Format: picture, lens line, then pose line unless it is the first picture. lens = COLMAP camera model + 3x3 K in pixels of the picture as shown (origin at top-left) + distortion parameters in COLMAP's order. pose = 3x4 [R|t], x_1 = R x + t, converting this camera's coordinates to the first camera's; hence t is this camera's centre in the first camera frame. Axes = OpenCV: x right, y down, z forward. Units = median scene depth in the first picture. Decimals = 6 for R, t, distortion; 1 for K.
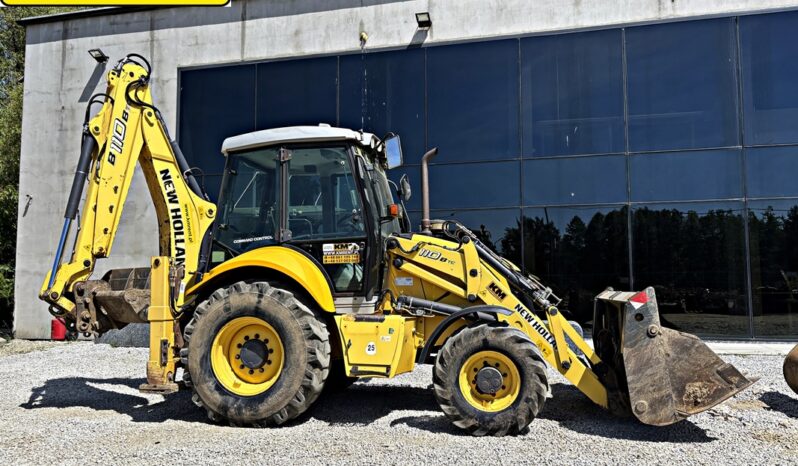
lens RADIAL K [[605.7, 0, 405.1], [0, 605.7, 235.2], [0, 0, 1]] dist [0.048649, -0.058140]
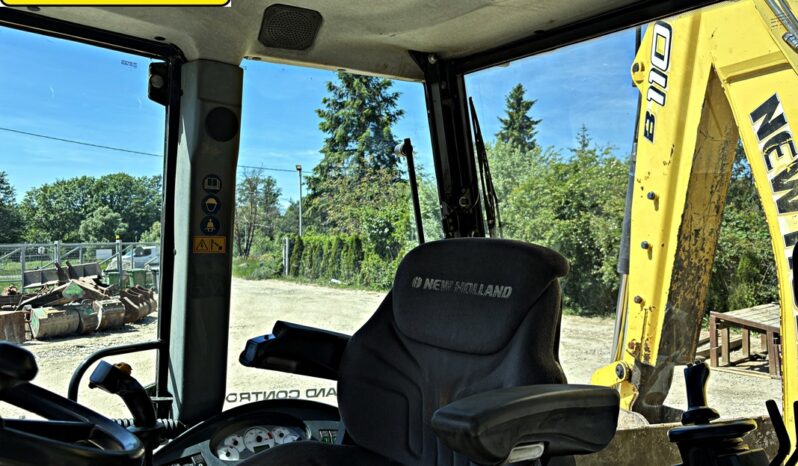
lens RADIAL K [[605.7, 0, 398.5], [0, 605.7, 234.1], [0, 0, 1]] dist [0.048649, -0.058140]
pose [[-0.645611, 0.012271, -0.763568, -0.059895], [0.078796, 0.995605, -0.050623, -0.048632], [0.759591, -0.092849, -0.643740, 1.191872]]
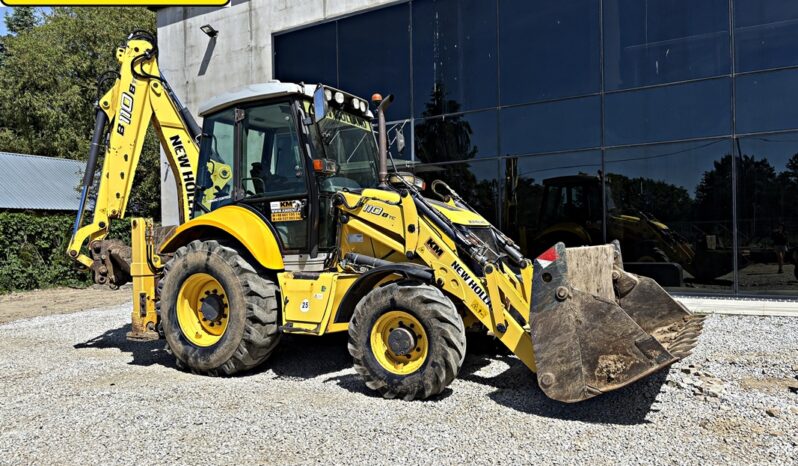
lens RADIAL K [[605.7, 0, 395.1], [0, 605.7, 235.2], [0, 0, 1]] dist [0.048649, -0.058140]
pose [[0.948600, -0.013494, -0.316189, 0.357428], [0.039599, 0.996300, 0.076281, 0.000699], [0.313990, -0.084881, 0.945624, 0.098680]]
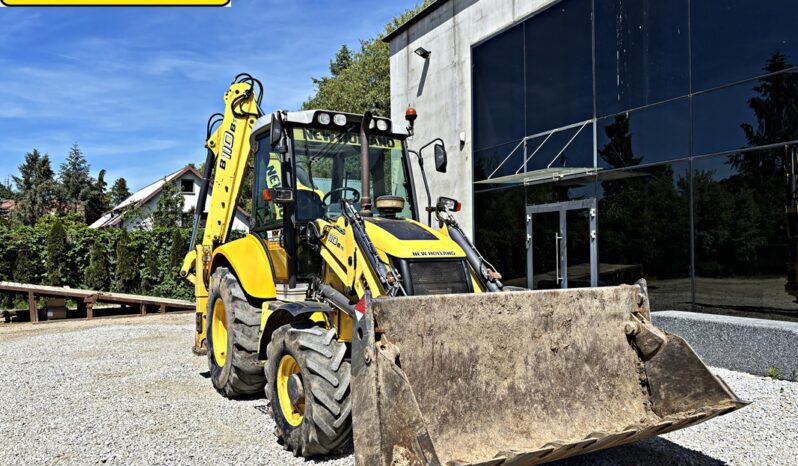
lens RADIAL K [[605.7, 0, 394.7], [0, 605.7, 236.9], [0, 0, 1]] dist [0.048649, -0.058140]
pose [[0.649891, -0.018783, -0.759795, 0.734746], [0.072052, 0.996715, 0.036991, 0.002085], [0.756604, -0.078785, 0.649110, 0.468799]]
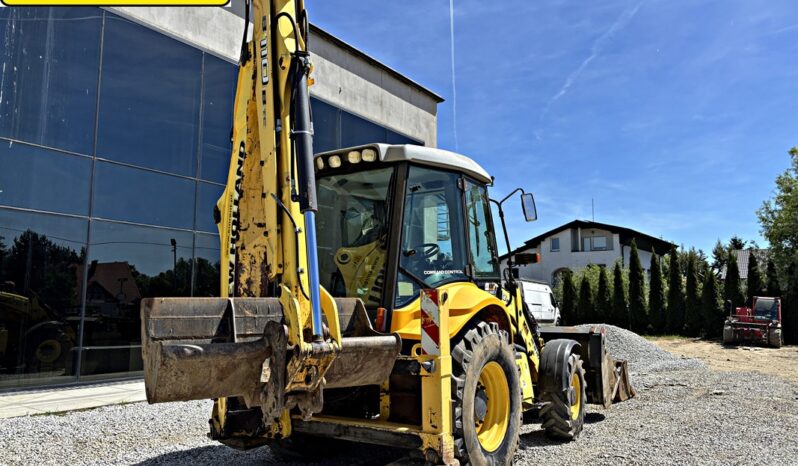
lens RADIAL K [[605.7, 0, 393.2], [0, 605.7, 230.3], [0, 0, 1]] dist [0.048649, -0.058140]
pose [[0.377242, 0.128108, 0.917211, -1.043177], [-0.081648, 0.991131, -0.104851, 0.043429], [-0.922508, -0.035334, 0.384356, 0.718330]]
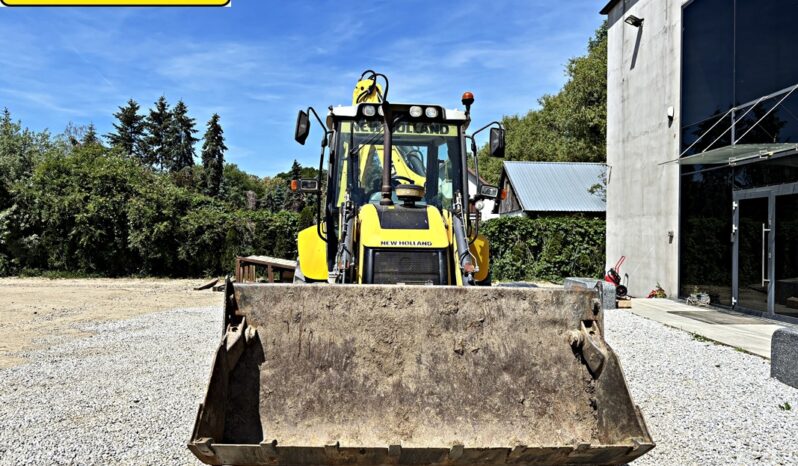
lens RADIAL K [[605.7, 0, 394.4], [0, 605.7, 224.7], [0, 0, 1]] dist [0.048649, -0.058140]
pose [[0.236904, -0.007519, -0.971504, 0.911505], [0.065182, 0.997840, 0.008172, 0.024604], [0.969344, -0.065261, 0.236882, 0.809690]]
